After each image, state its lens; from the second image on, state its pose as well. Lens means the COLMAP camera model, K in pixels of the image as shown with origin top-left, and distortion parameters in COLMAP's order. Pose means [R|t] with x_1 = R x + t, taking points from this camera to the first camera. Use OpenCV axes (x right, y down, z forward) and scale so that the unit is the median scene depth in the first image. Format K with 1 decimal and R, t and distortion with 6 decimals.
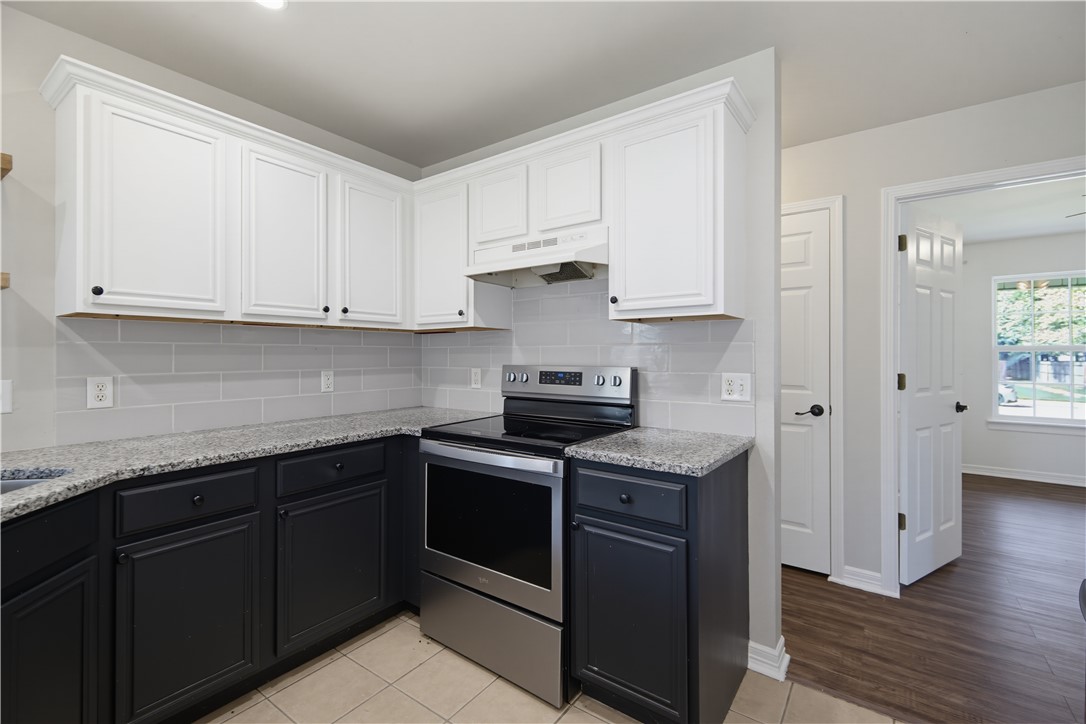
lens RADIAL K [[478.5, 0, 542.4], [0, 478.5, 355.3], [0, 0, 1]] dist [-0.000153, -0.000107]
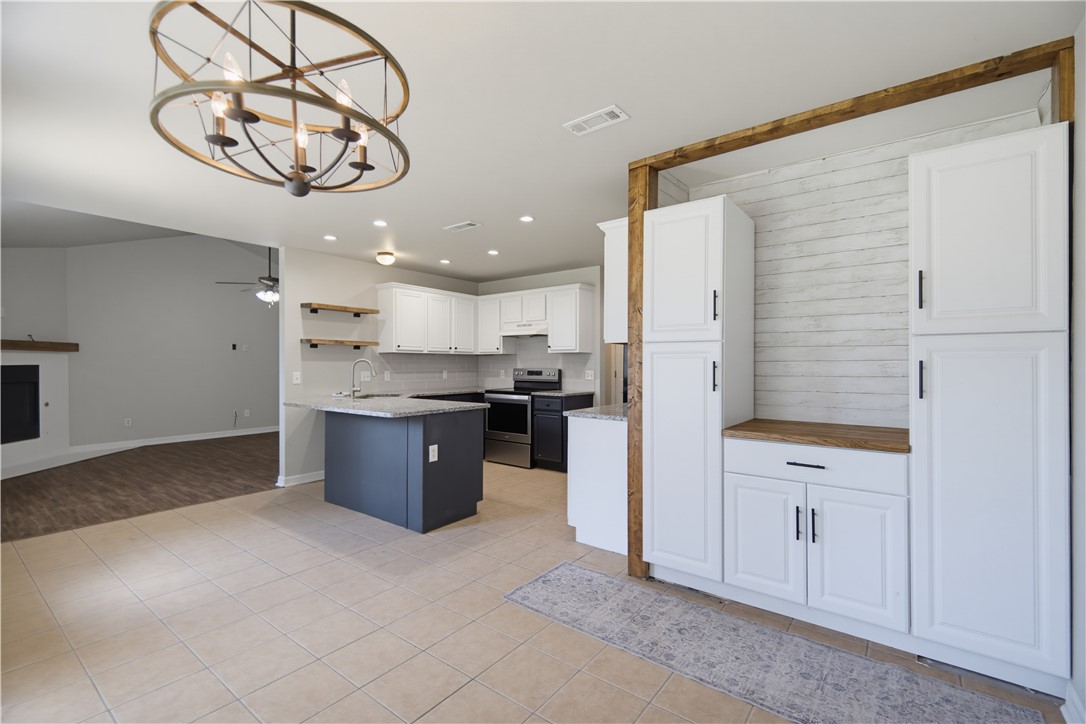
lens RADIAL K [[481.4, 0, 546.7], [0, 481.4, 368.1], [0, 0, 1]] dist [-0.001298, -0.000809]
pose [[0.999827, 0.000528, -0.018591, 0.170075], [-0.000436, 0.999988, 0.004950, 0.006609], [0.018594, -0.004941, 0.999815, -1.871609]]
